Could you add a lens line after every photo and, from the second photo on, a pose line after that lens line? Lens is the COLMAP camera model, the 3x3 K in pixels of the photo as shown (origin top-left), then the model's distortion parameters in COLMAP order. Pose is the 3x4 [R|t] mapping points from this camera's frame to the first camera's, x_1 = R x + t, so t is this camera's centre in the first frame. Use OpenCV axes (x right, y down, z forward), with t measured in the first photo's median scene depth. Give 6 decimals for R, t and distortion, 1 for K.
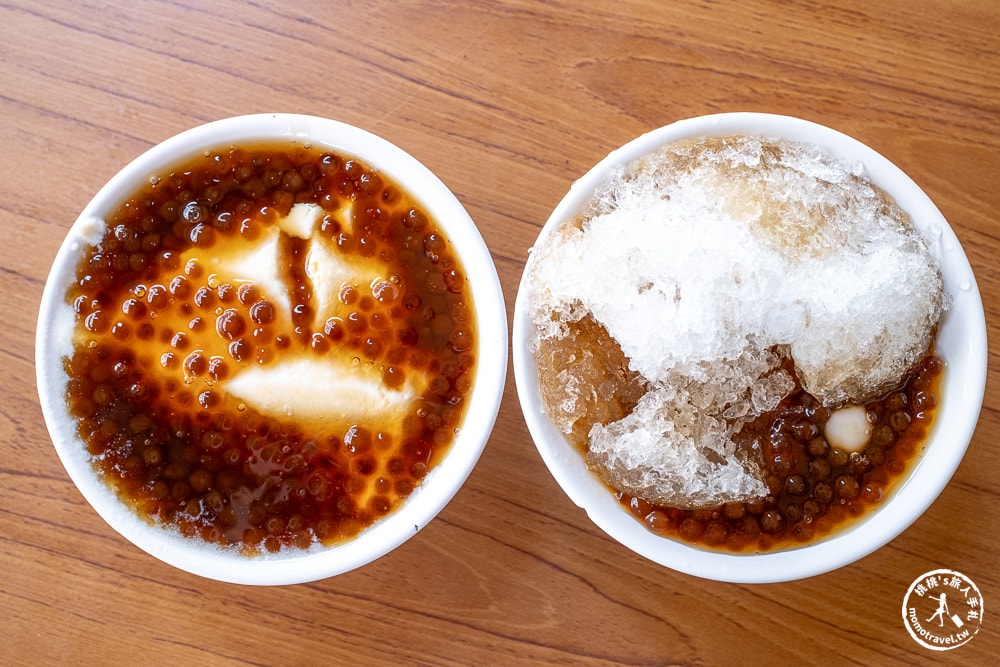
lens RADIAL K [[1092.2, 0, 501.7], [0, 1092.2, 331.8], [0, 0, 1]] dist [-0.004872, 0.000000]
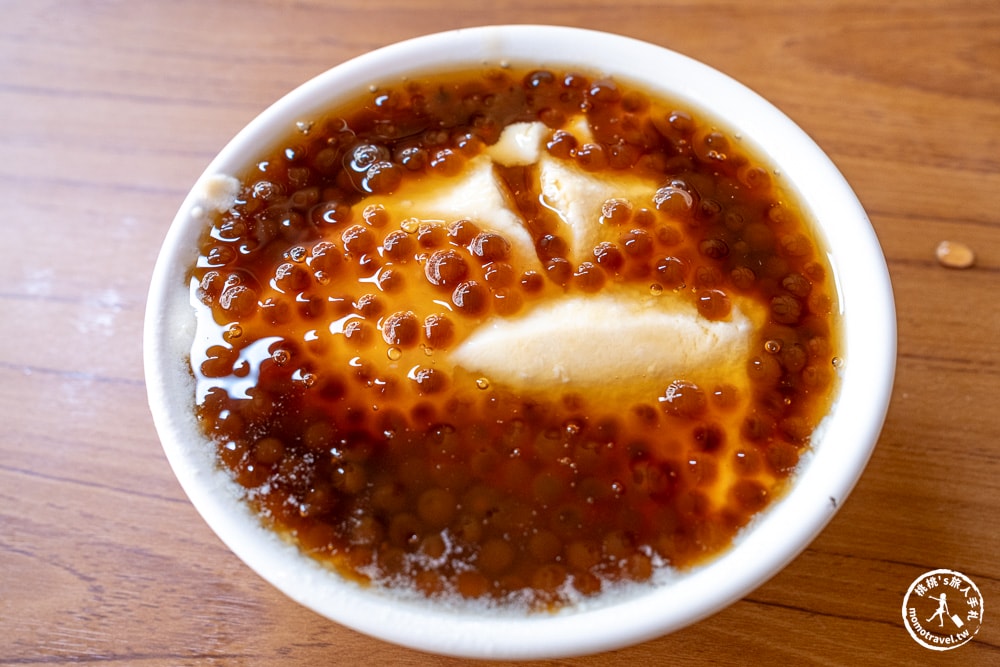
lens RADIAL K [[1092.2, 0, 497.0], [0, 1092.2, 333.9], [0, 0, 1]] dist [-0.004872, 0.000000]
pose [[0.985585, -0.160971, 0.052061, -0.257229], [0.167363, 0.882704, -0.439116, 0.311688], [0.024731, 0.441500, 0.896921, 0.439615]]
